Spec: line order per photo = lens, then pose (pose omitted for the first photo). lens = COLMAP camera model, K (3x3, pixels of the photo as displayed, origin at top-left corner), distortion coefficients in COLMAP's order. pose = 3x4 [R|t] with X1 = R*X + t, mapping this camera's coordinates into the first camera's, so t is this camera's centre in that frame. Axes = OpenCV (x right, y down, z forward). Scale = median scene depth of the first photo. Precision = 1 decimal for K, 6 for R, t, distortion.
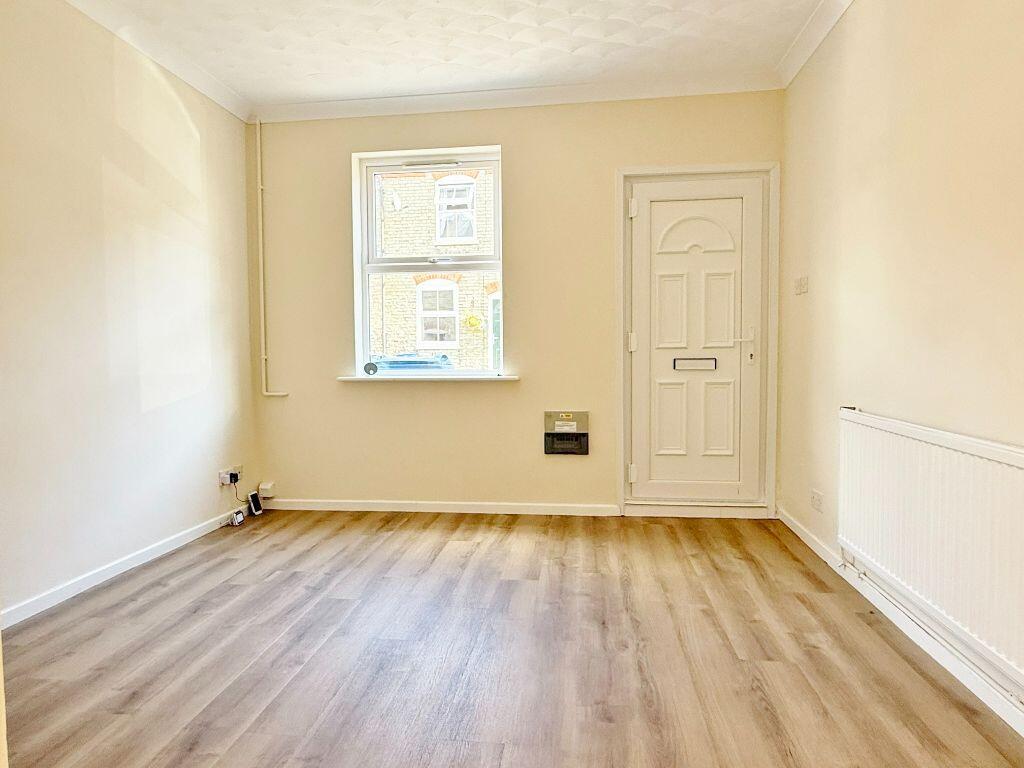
lens RADIAL K [[702.3, 0, 516.5], [0, 702.3, 385.0], [0, 0, 1]] dist [0.006977, 0.002008]
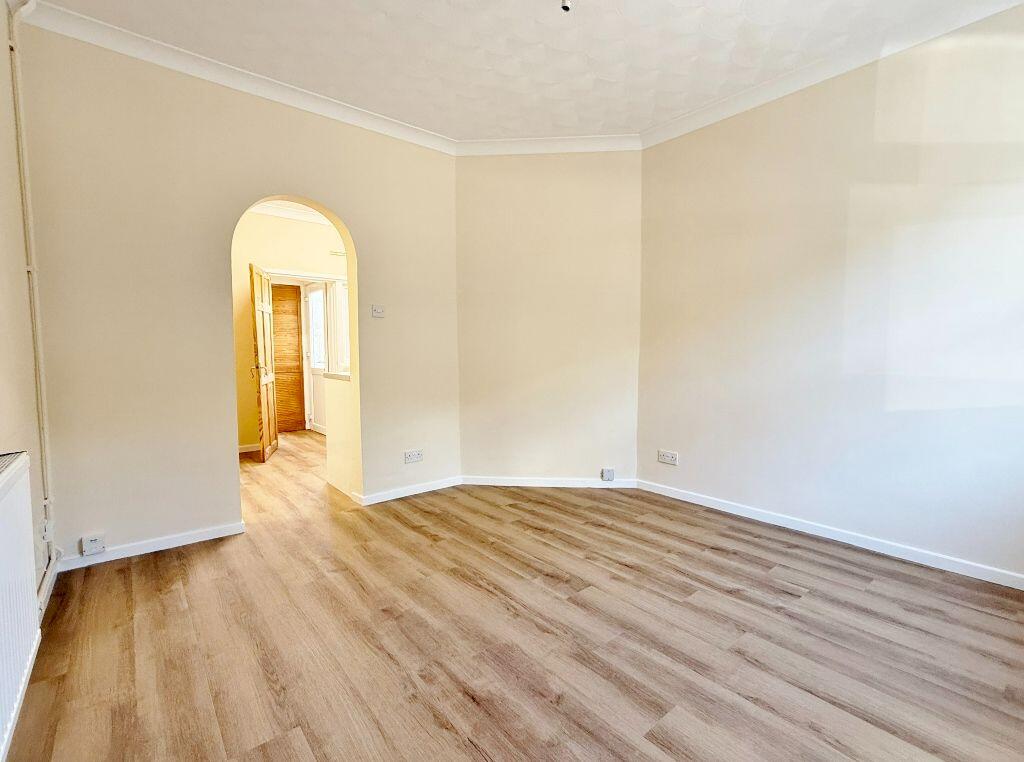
lens RADIAL K [[454.9, 0, 483.2], [0, 454.9, 380.6], [0, 0, 1]] dist [0.001970, -0.000297]
pose [[-0.742545, 0.056116, -0.667441, 0.387591], [-0.016534, 0.994645, 0.102021, -0.070260], [0.669592, 0.086791, -0.737641, 1.184883]]
